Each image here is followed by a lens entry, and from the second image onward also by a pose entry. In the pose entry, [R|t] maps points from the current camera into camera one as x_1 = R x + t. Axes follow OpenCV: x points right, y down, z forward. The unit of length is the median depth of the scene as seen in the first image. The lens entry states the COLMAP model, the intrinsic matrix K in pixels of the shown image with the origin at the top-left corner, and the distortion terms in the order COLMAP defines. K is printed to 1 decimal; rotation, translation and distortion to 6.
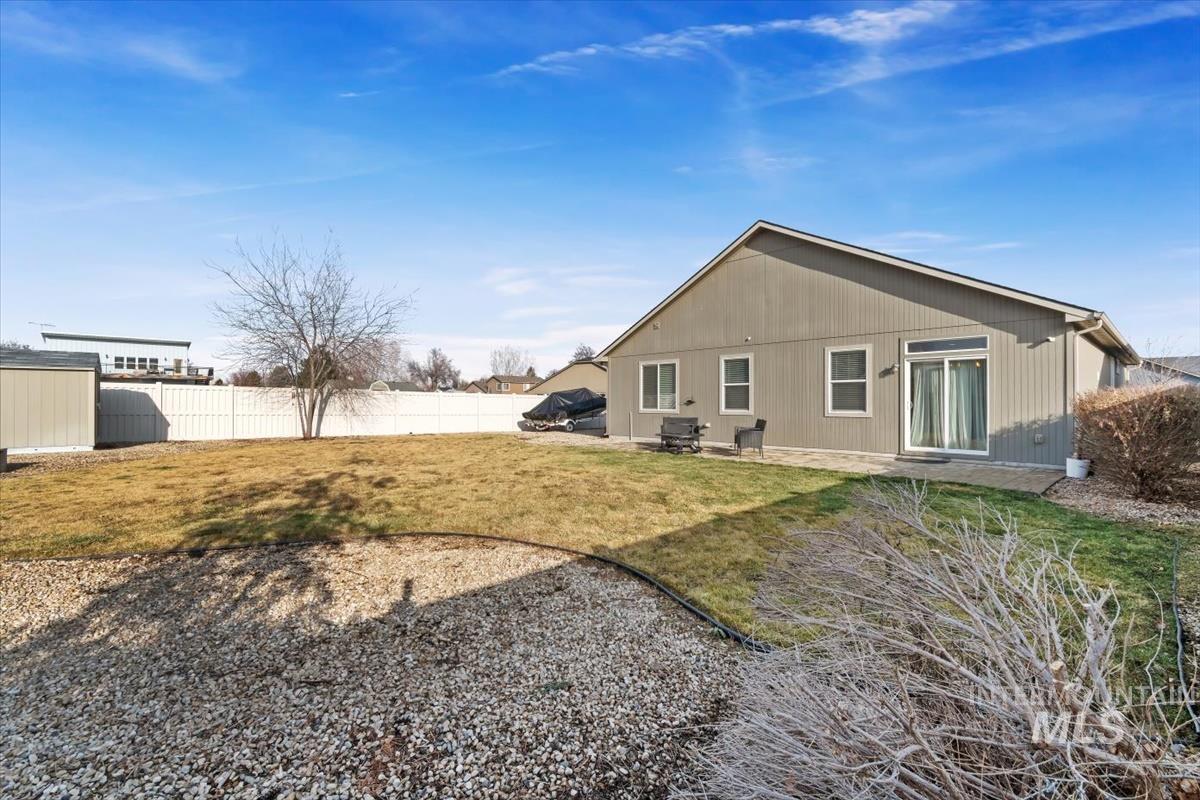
lens RADIAL K [[538.1, 0, 596.9], [0, 538.1, 399.7], [0, 0, 1]] dist [0.003617, 0.000014]
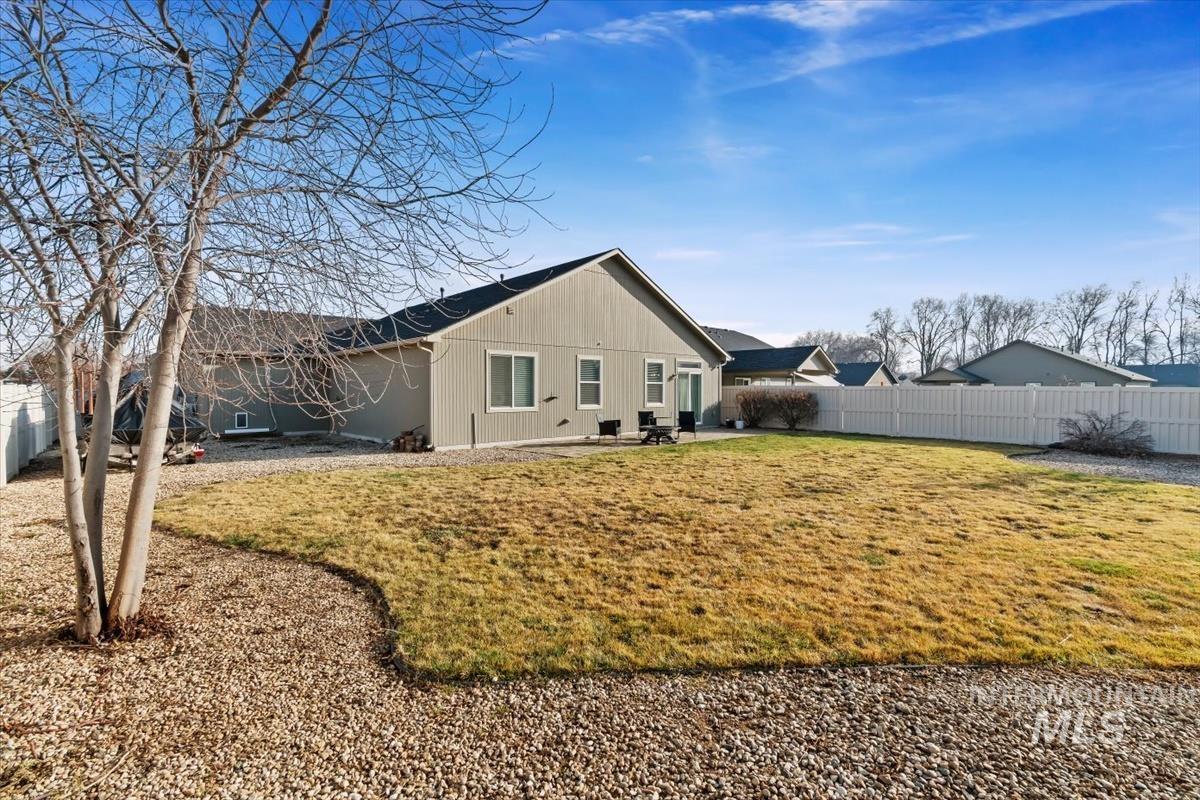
lens RADIAL K [[534.1, 0, 598.4], [0, 534.1, 396.6], [0, 0, 1]] dist [0.003339, 0.000130]
pose [[-0.009178, 0.003450, 0.999952, -0.874118], [0.009328, 0.999951, -0.003364, 0.005559], [-0.999914, 0.009297, -0.009210, 1.010971]]
